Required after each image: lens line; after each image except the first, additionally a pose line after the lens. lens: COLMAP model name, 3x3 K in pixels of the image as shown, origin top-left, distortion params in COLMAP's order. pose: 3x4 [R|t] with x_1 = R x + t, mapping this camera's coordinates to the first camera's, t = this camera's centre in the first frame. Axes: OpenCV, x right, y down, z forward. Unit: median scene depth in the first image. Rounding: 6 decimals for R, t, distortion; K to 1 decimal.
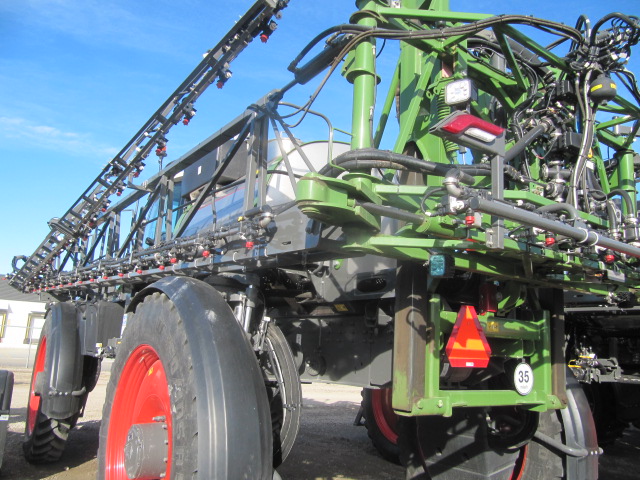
lens RADIAL K [[543.2, 0, 319.4], [0, 543.2, 241.7], [0, 0, 1]] dist [-0.050142, 0.032447]
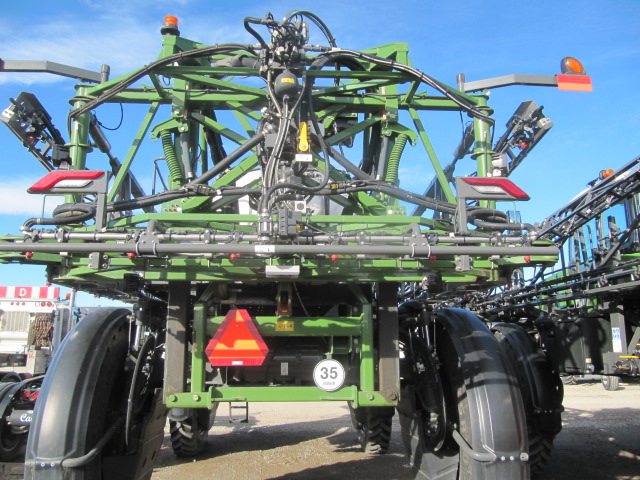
lens RADIAL K [[543.2, 0, 319.0], [0, 543.2, 239.6], [0, 0, 1]] dist [-0.050142, 0.032447]
pose [[0.855198, -0.160007, -0.492984, 0.974477], [0.148409, 0.986925, -0.062873, 0.071333], [0.496599, -0.019394, 0.867763, 0.128755]]
